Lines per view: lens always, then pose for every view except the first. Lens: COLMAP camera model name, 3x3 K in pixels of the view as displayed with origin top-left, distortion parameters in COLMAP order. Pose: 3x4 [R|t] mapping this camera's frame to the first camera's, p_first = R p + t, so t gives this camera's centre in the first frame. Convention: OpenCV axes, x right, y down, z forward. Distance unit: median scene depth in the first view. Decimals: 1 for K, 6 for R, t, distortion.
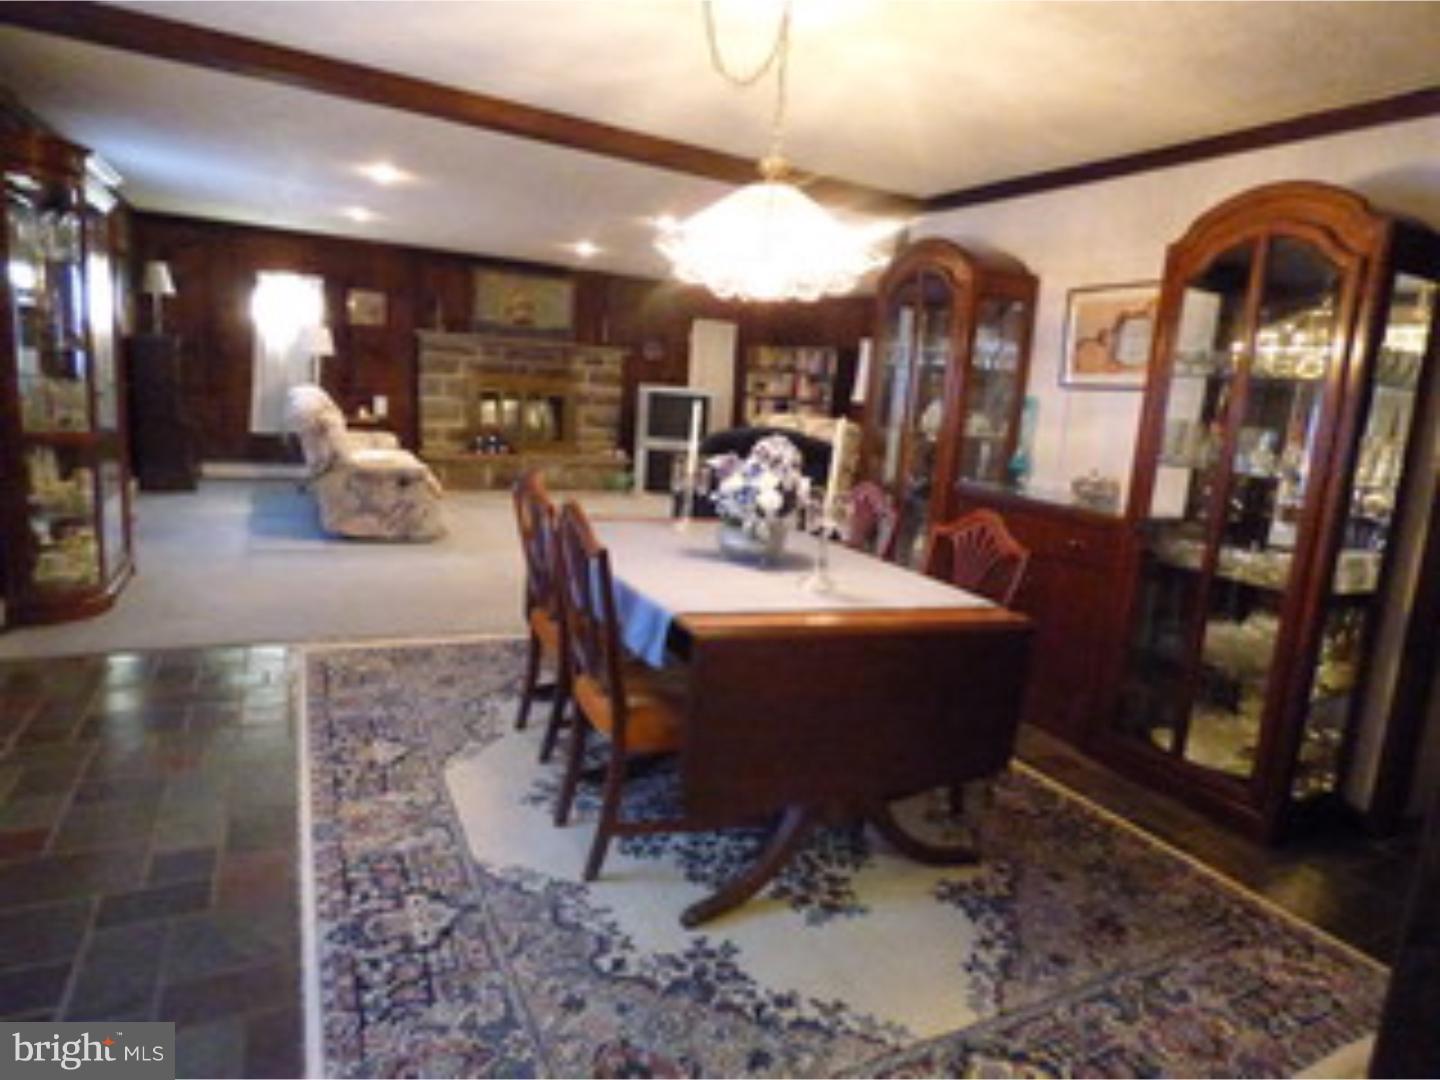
lens RADIAL K [[869.2, 0, 730.3], [0, 869.2, 542.6], [0, 0, 1]] dist [0.000312, -0.003035]
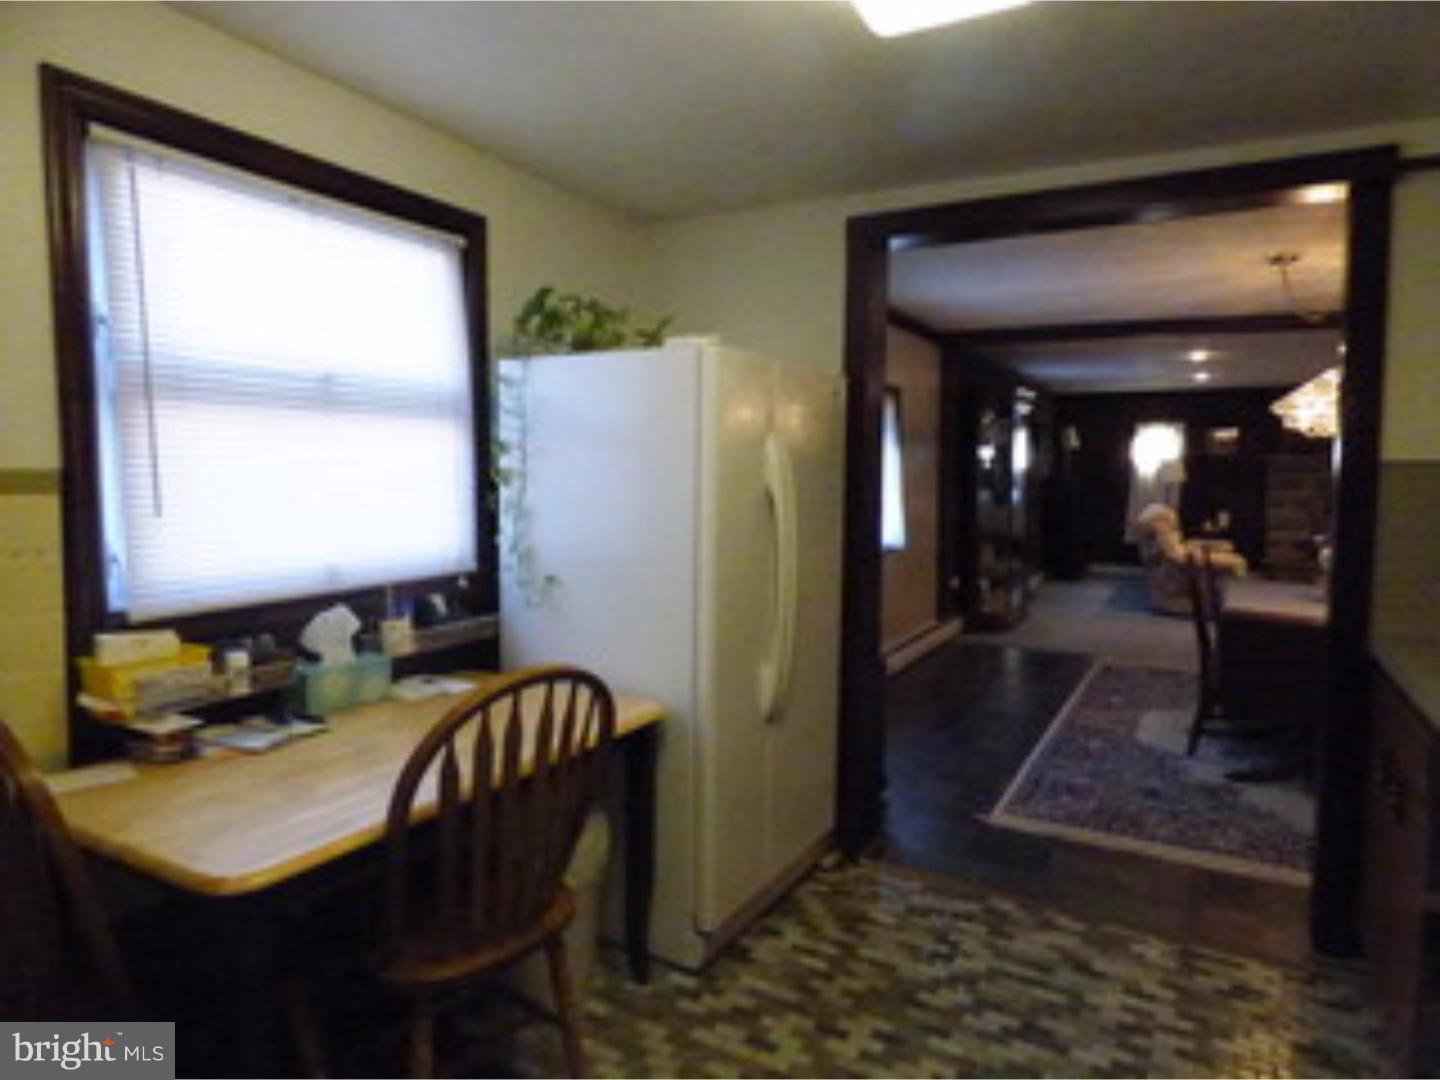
lens RADIAL K [[869.2, 0, 716.7], [0, 869.2, 539.3], [0, 0, 1]] dist [0.000312, -0.003035]
pose [[0.545123, -0.000236, -0.838356, 0.651104], [-0.119983, 0.989684, -0.078295, 0.145273], [0.829726, 0.143269, 0.539471, -0.706321]]
